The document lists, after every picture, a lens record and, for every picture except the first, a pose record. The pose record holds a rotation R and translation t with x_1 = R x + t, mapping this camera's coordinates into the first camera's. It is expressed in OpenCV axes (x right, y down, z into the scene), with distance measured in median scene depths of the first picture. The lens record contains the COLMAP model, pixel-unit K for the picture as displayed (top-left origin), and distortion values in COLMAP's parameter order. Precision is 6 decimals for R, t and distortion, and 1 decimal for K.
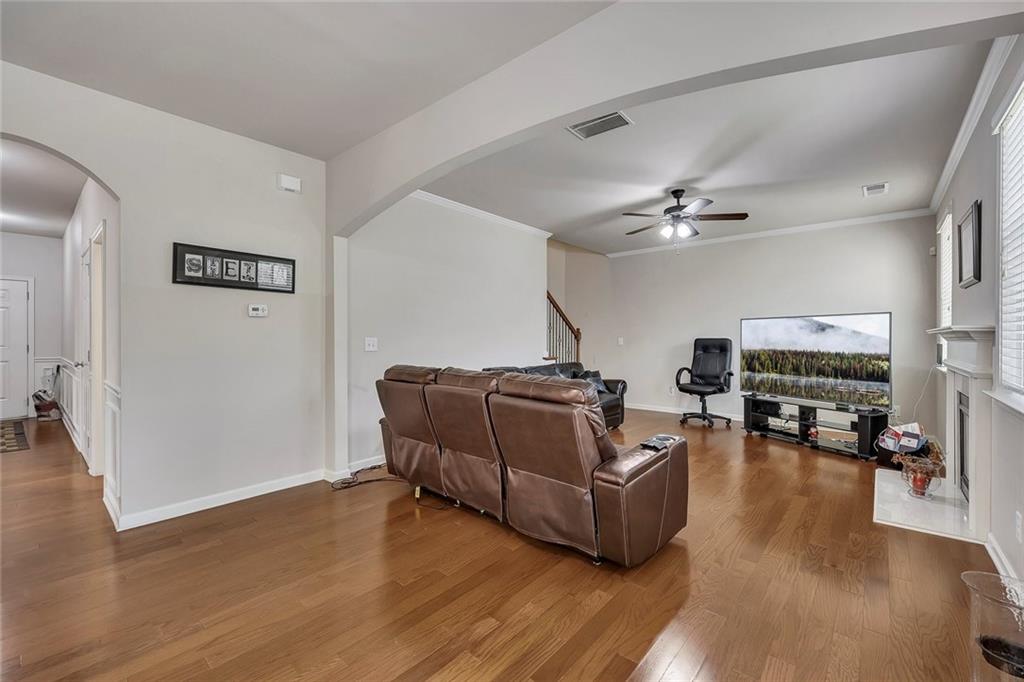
lens RADIAL K [[421.1, 0, 512.0], [0, 421.1, 341.0], [0, 0, 1]] dist [0.001132, 0.000051]
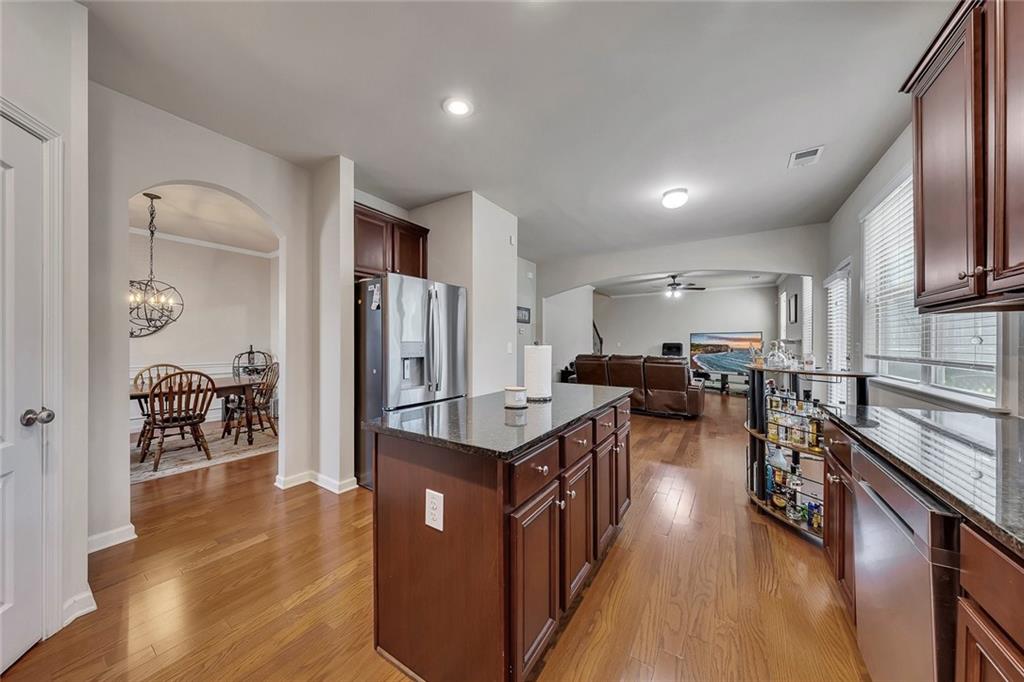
lens RADIAL K [[342.8, 0, 495.4], [0, 342.8, 345.4], [0, 0, 1]] dist [-0.000437, -0.000047]
pose [[0.992267, -0.002044, 0.124102, -0.698586], [0.001864, 0.999997, 0.001561, 0.001413], [-0.124105, -0.001318, 0.992268, -0.609692]]
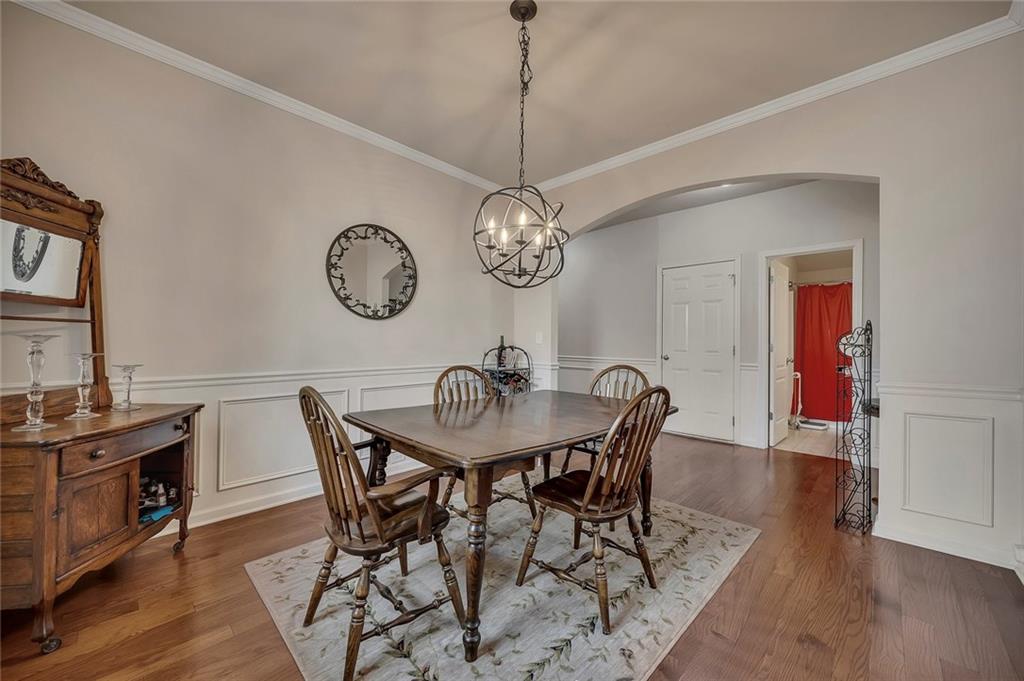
lens RADIAL K [[398.3, 0, 512.0], [0, 398.3, 340.5], [0, 0, 1]] dist [-0.001485, -0.000200]
pose [[0.999487, 0.003647, -0.031805, -1.372150], [-0.004048, 0.999913, -0.012555, 0.022187], [0.031756, 0.012677, 0.999415, -0.163452]]
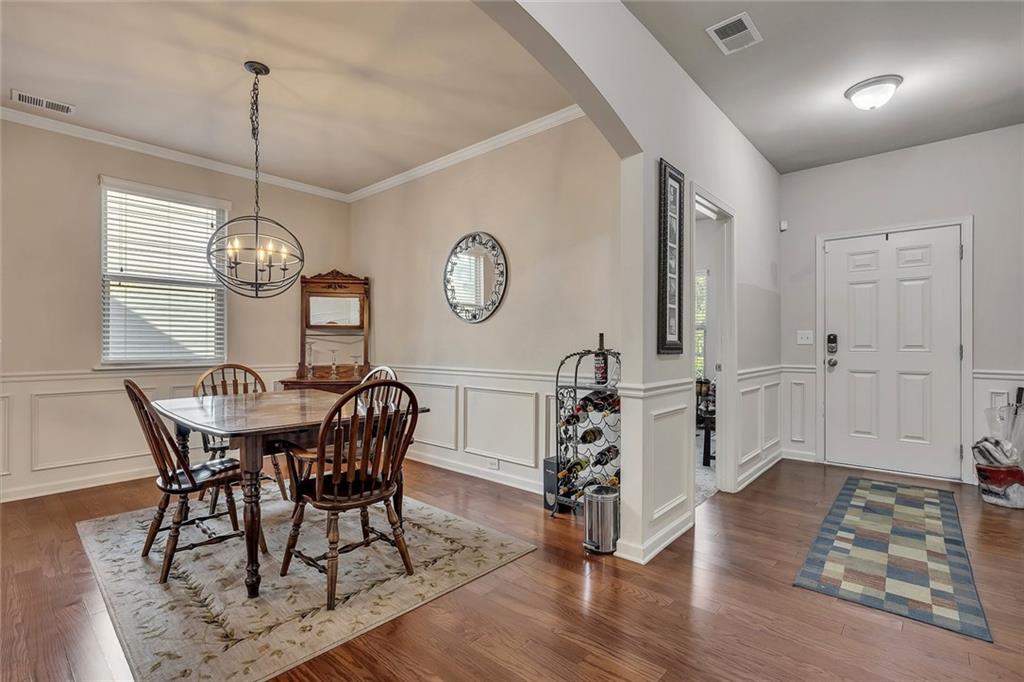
lens RADIAL K [[477.8, 0, 505.0], [0, 477.8, 340.6], [0, 0, 1]] dist [0.000845, -0.000208]
pose [[-0.015647, -0.006689, -0.999855, -0.749306], [-0.006435, 0.999958, -0.006589, 0.015780], [0.999857, 0.006331, -0.015690, 0.607306]]
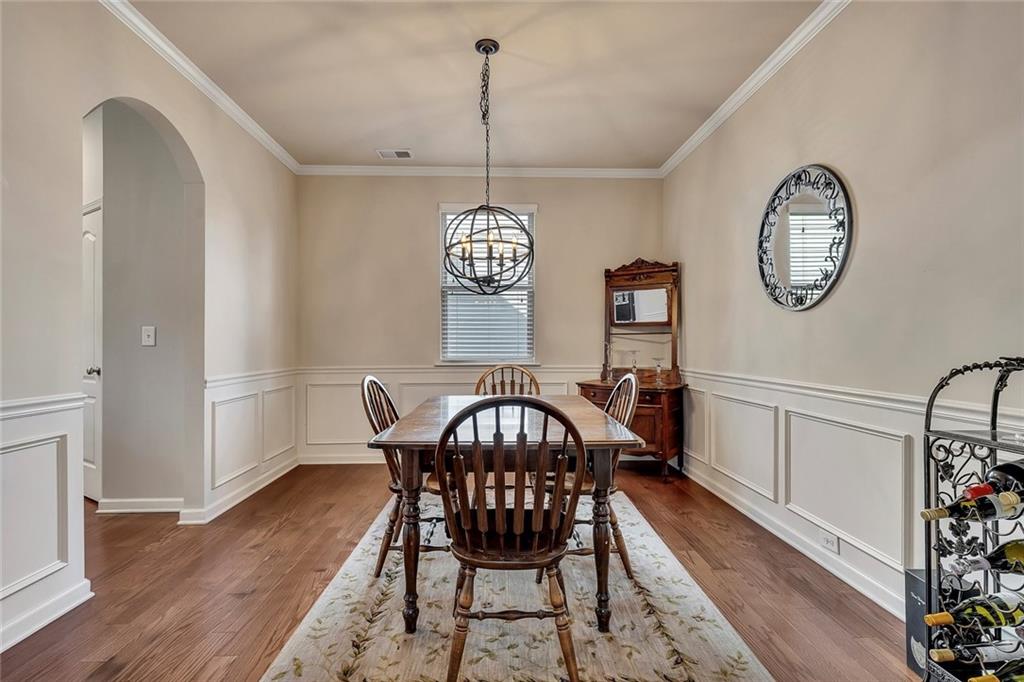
lens RADIAL K [[477.8, 0, 505.0], [0, 477.8, 340.6], [0, 0, 1]] dist [0.000845, -0.000208]
pose [[-0.729940, -0.002745, -0.683506, -0.992039], [-0.002300, 0.999996, -0.001560, 0.014768], [0.683507, 0.000433, -0.729944, 0.711467]]
